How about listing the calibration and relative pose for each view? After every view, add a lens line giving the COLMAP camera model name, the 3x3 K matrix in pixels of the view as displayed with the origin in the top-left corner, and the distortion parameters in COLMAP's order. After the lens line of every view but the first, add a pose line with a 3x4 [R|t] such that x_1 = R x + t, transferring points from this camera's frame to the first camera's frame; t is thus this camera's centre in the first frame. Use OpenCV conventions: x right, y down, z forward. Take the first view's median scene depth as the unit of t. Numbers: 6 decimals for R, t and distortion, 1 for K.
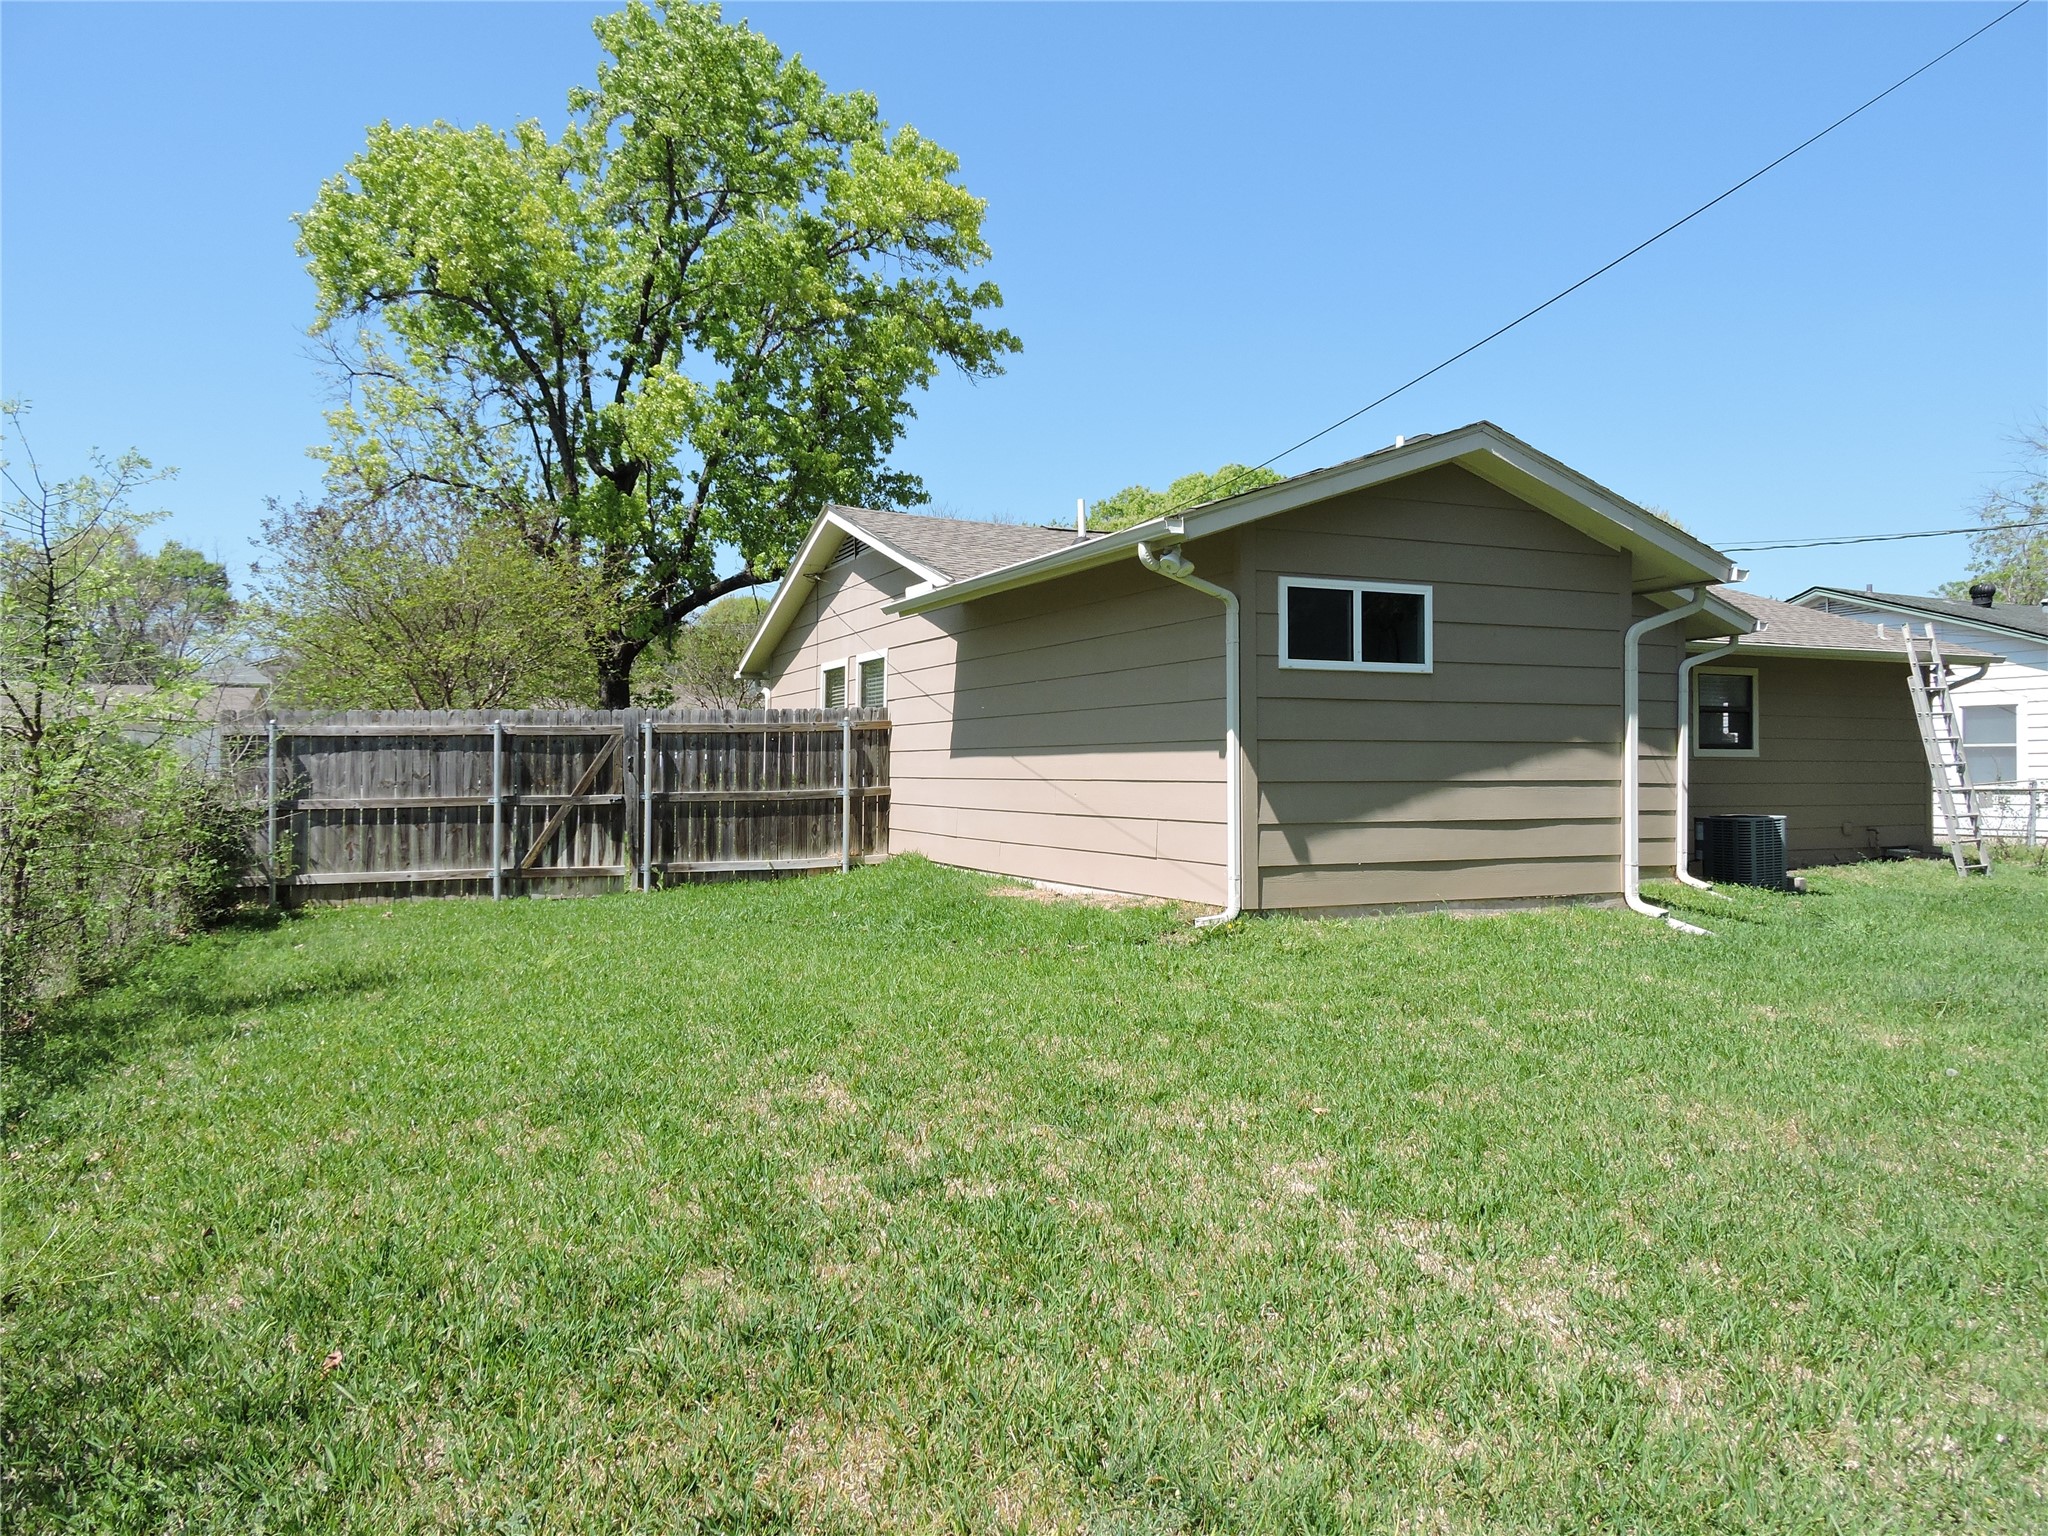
lens RADIAL K [[1458.1, 0, 1022.3], [0, 1458.1, 767.6], [0, 0, 1]] dist [-0.002151, -0.002743]
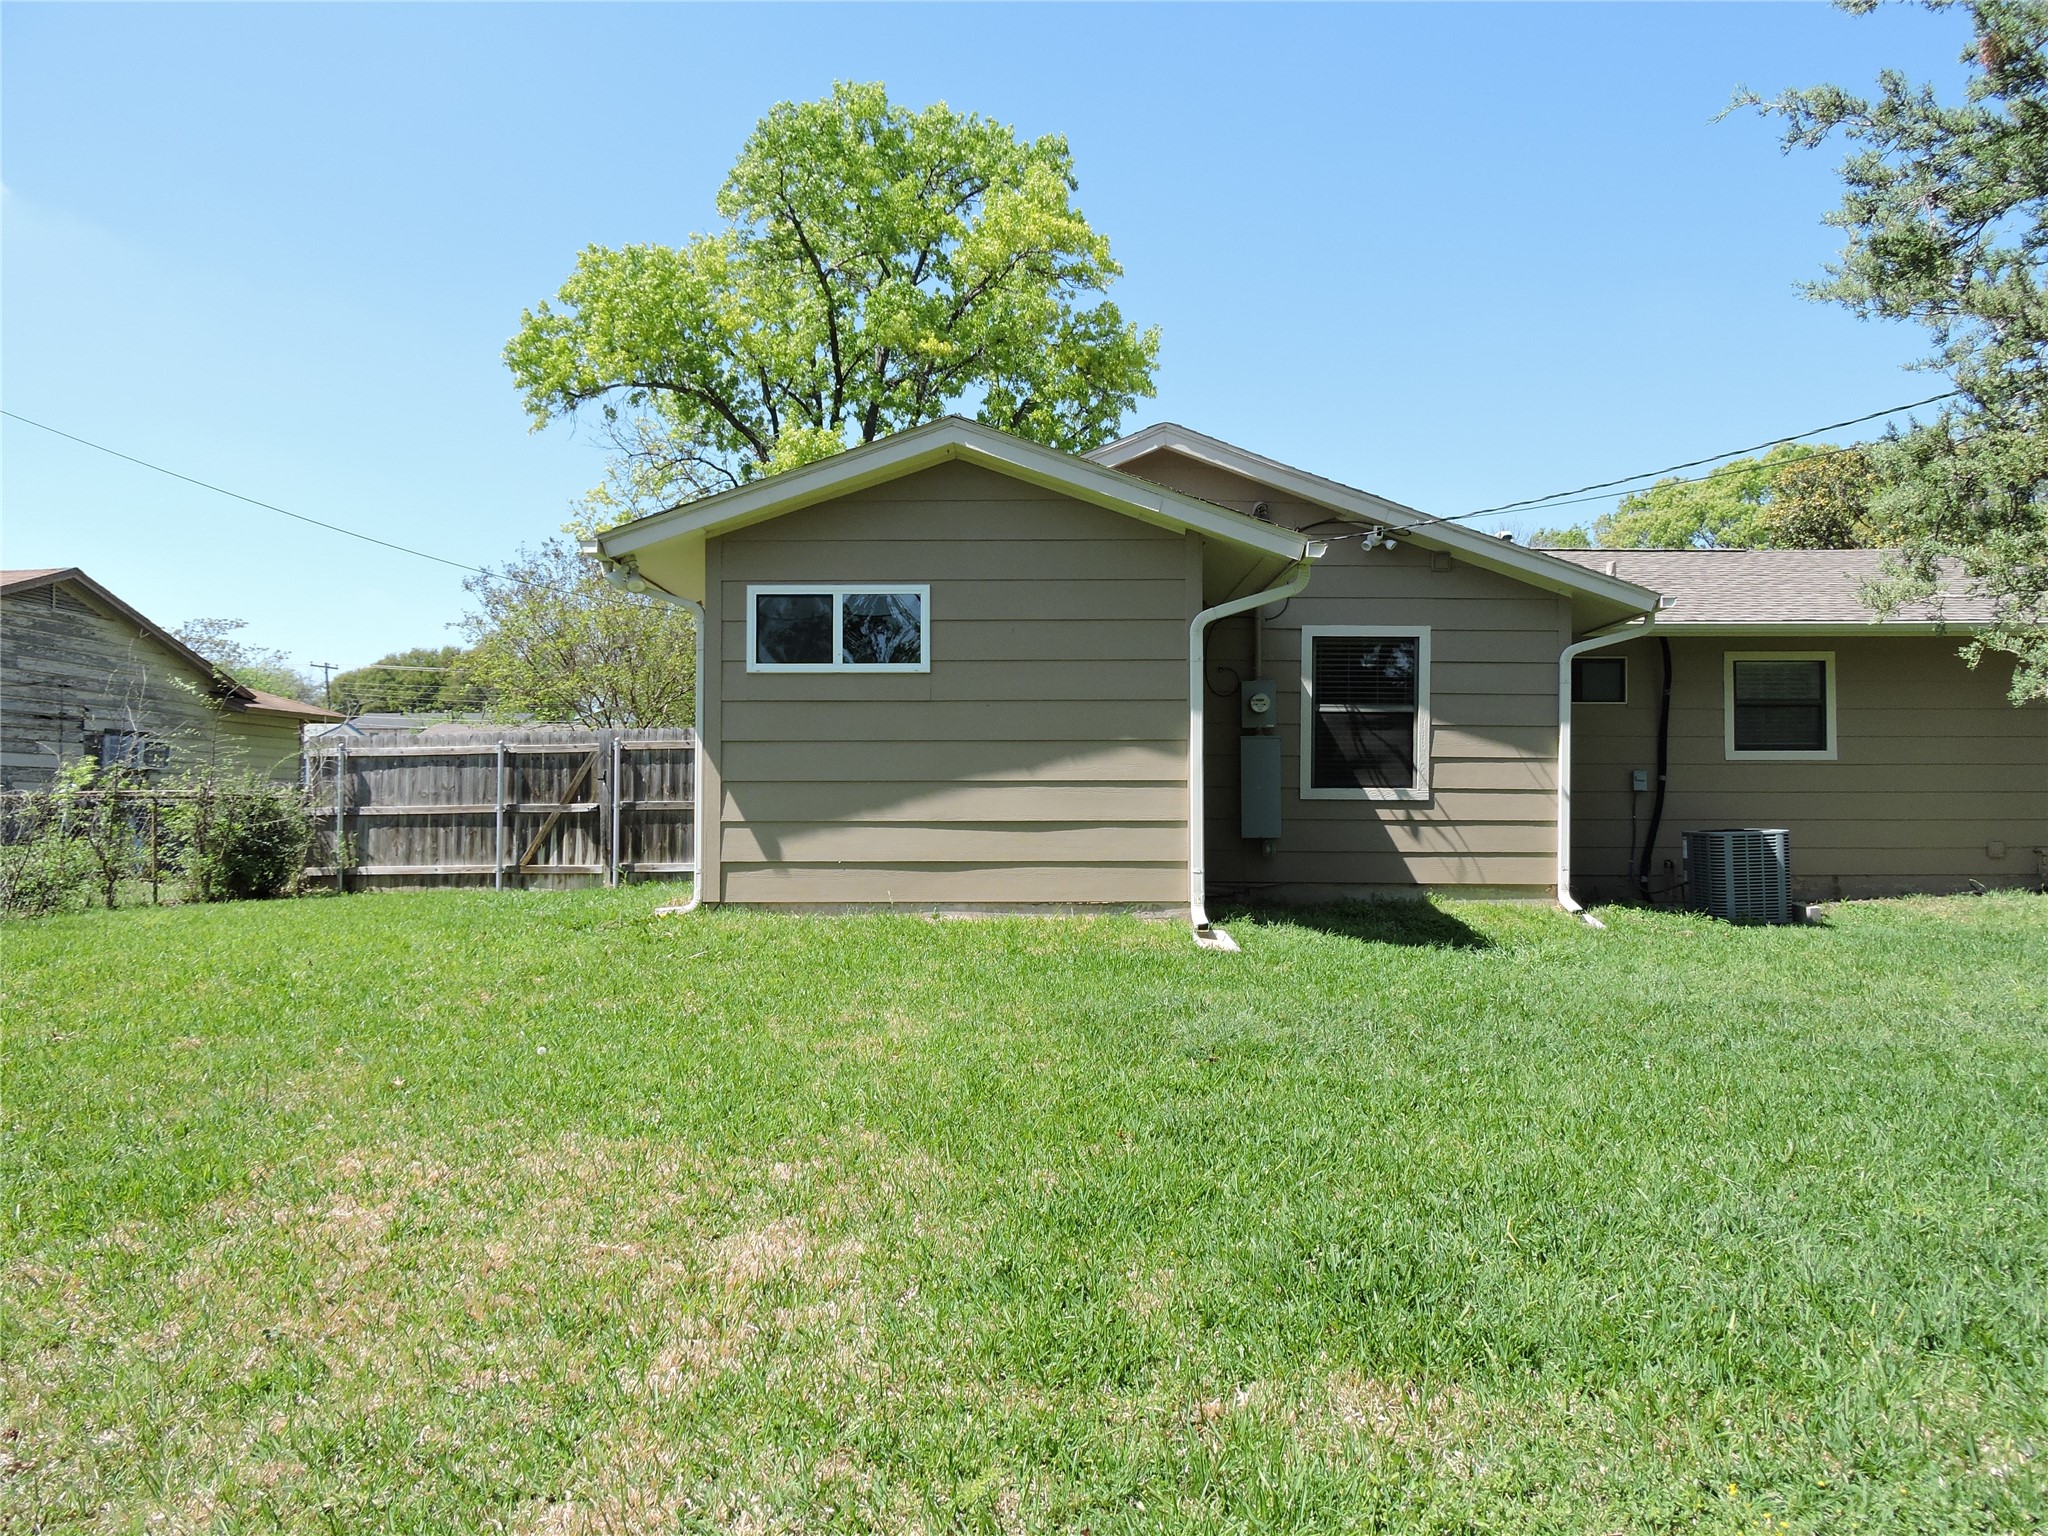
lens RADIAL K [[1458.1, 0, 1021.7], [0, 1458.1, 771.2], [0, 0, 1]] dist [-0.002151, -0.002743]
pose [[0.910643, -0.009985, -0.413074, 0.527420], [0.003254, 0.999850, -0.016997, 0.013904], [0.413182, 0.014134, 0.910539, 0.087241]]
